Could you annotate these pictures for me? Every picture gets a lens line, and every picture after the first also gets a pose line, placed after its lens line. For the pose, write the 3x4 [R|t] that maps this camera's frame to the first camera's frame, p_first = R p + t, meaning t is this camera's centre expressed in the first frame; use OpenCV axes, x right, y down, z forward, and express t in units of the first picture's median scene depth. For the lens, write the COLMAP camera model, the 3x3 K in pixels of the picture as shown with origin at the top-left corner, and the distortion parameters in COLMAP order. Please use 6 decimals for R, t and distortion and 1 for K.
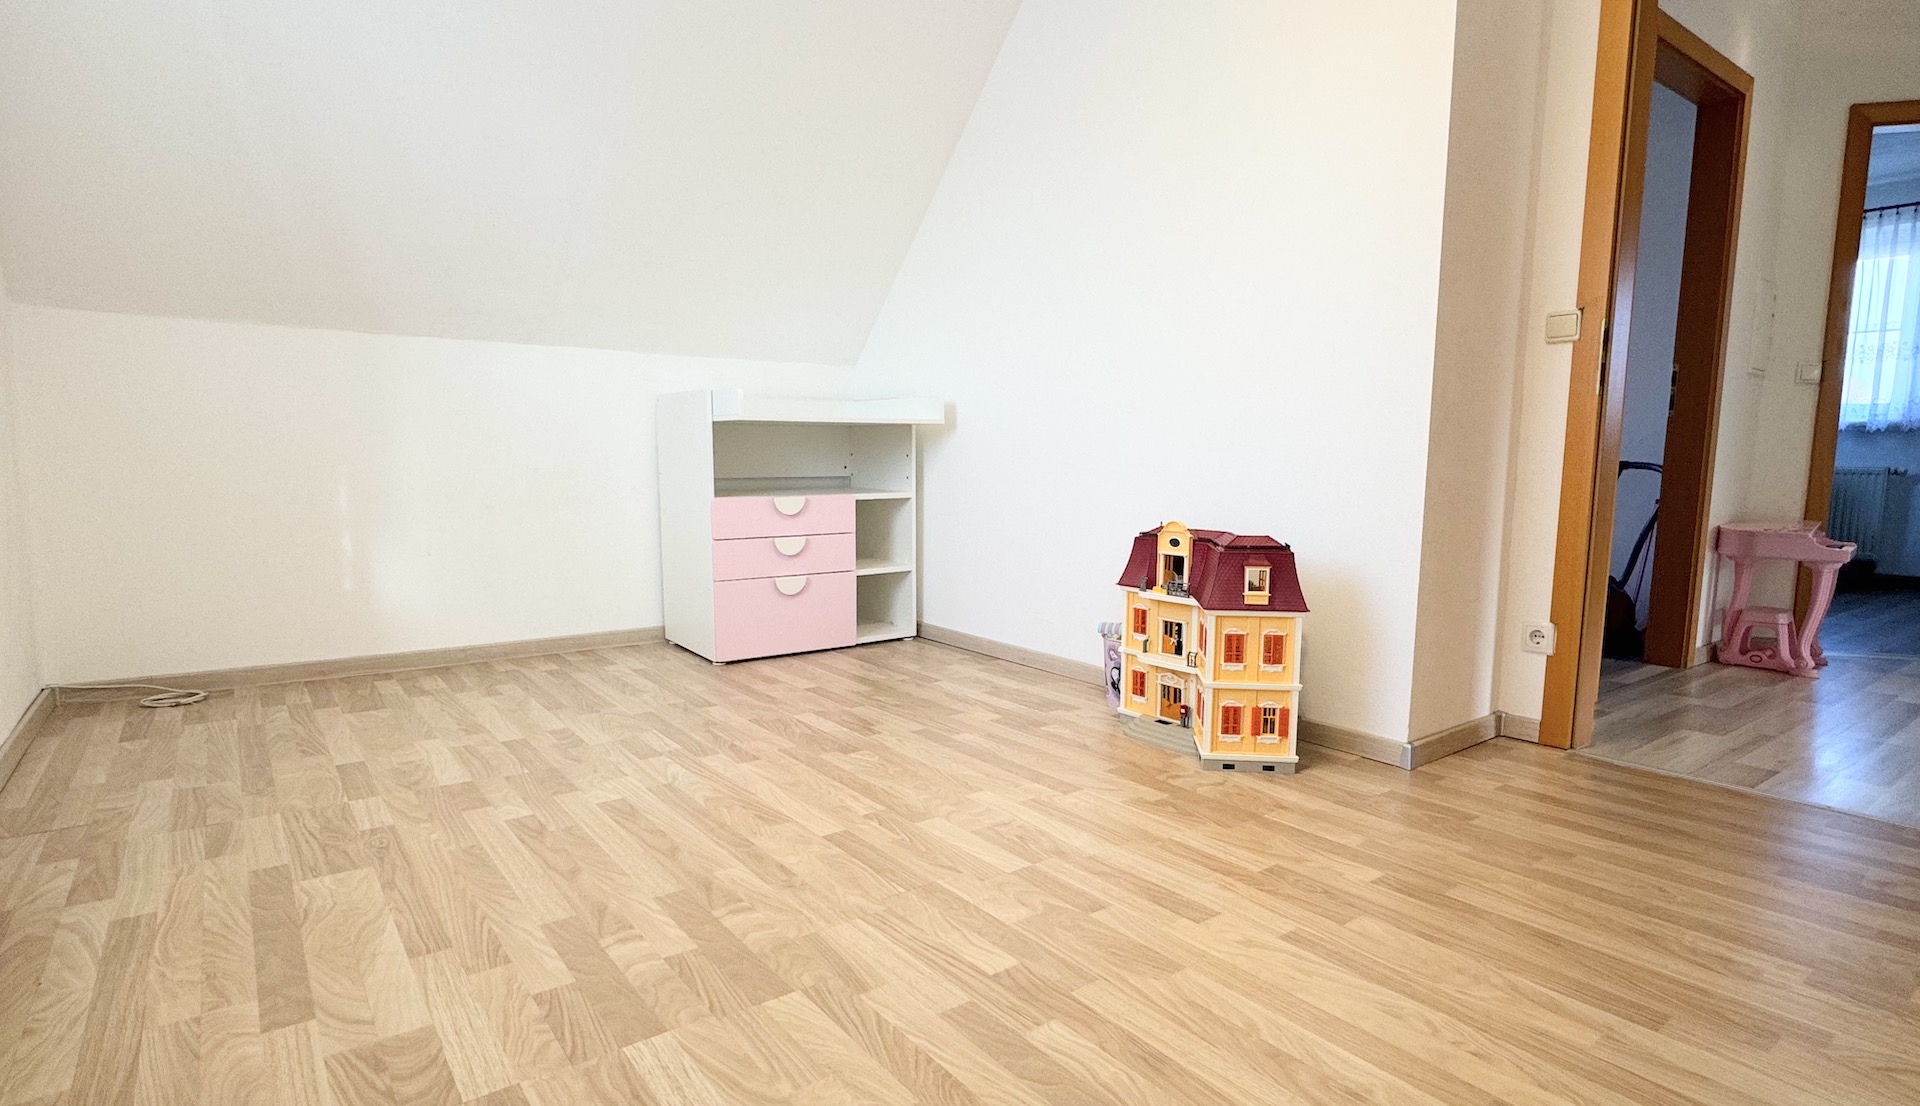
lens RADIAL K [[966.7, 0, 960.1], [0, 966.7, 561.8], [0, 0, 1]] dist [0.002108, 0.000148]
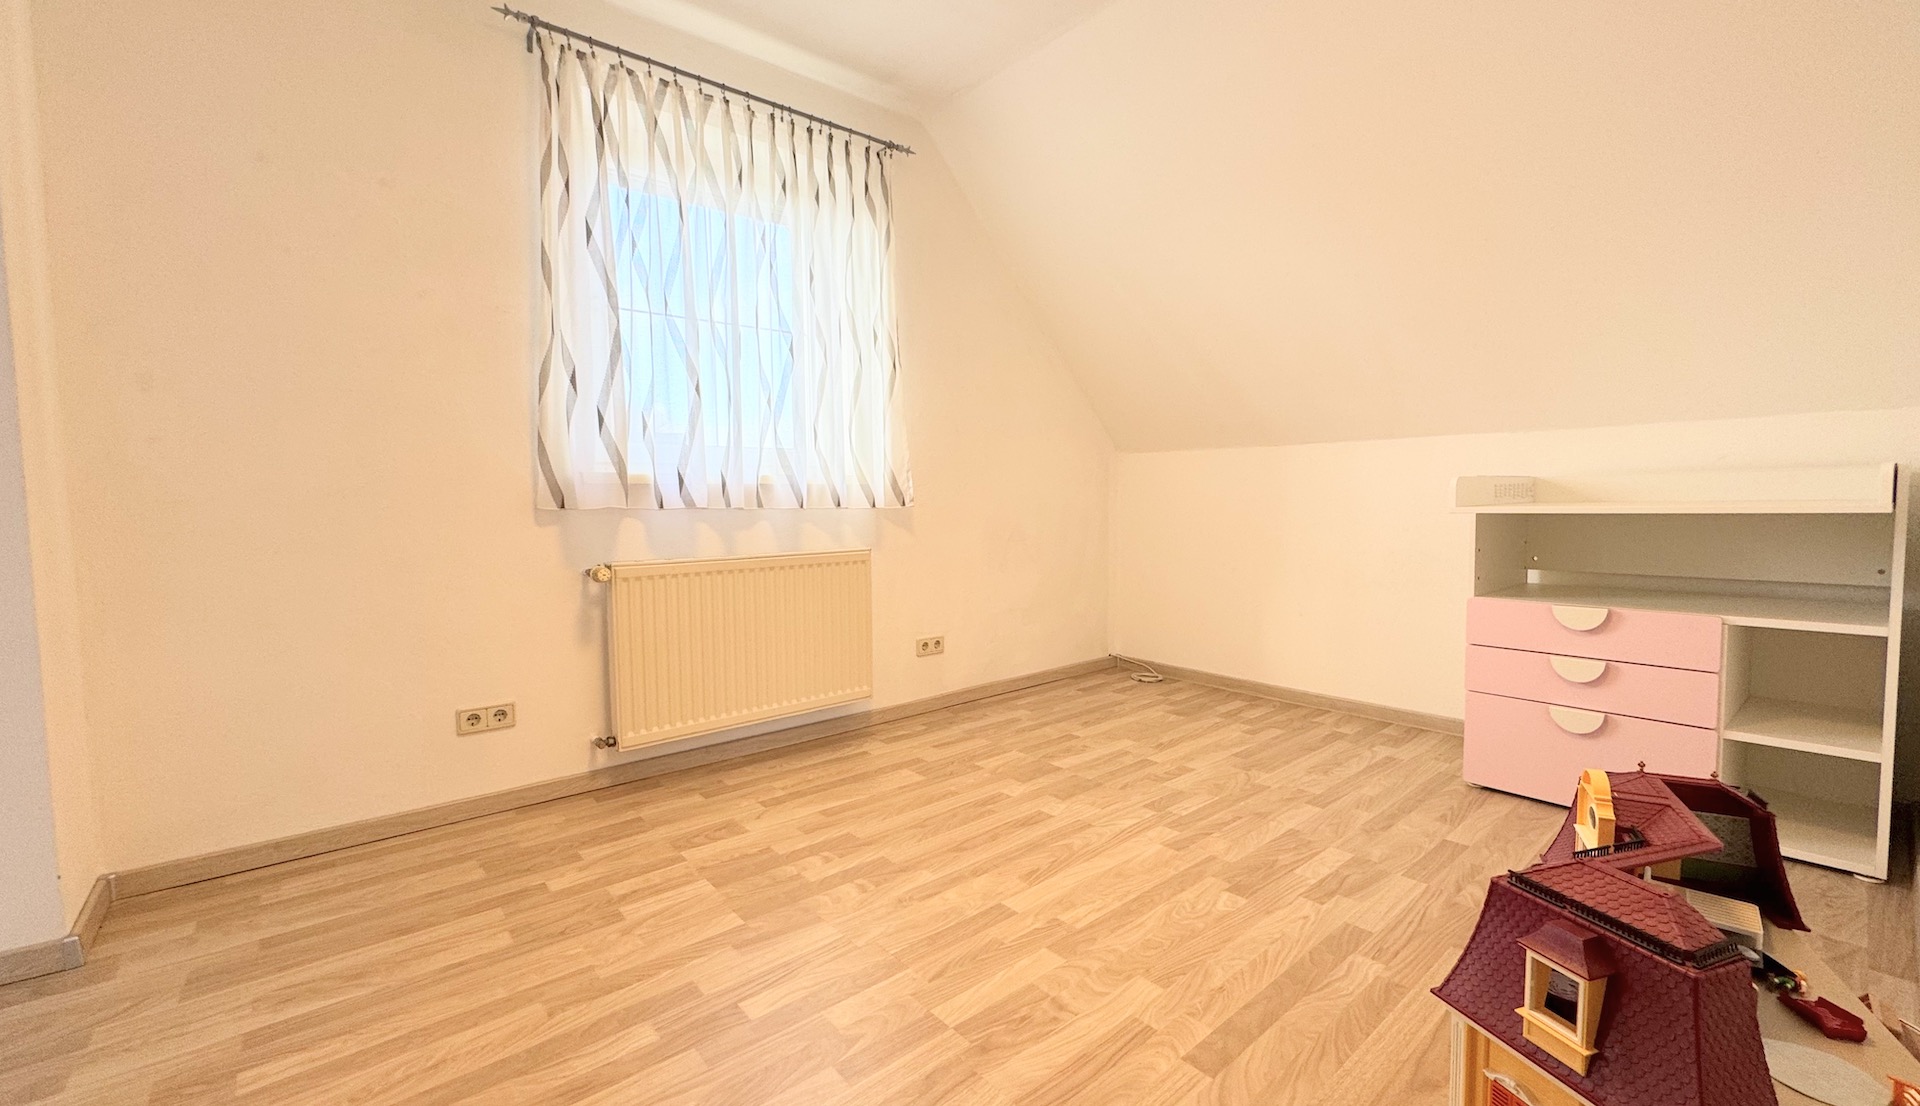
lens RADIAL K [[769.5, 0, 958.9], [0, 769.5, 551.0], [0, 0, 1]] dist [-0.001926, -0.000166]
pose [[0.059691, 0.059714, -0.996429, 0.645668], [-0.100032, 0.993542, 0.053548, -0.152866], [0.993192, 0.096478, 0.065278, 0.742922]]
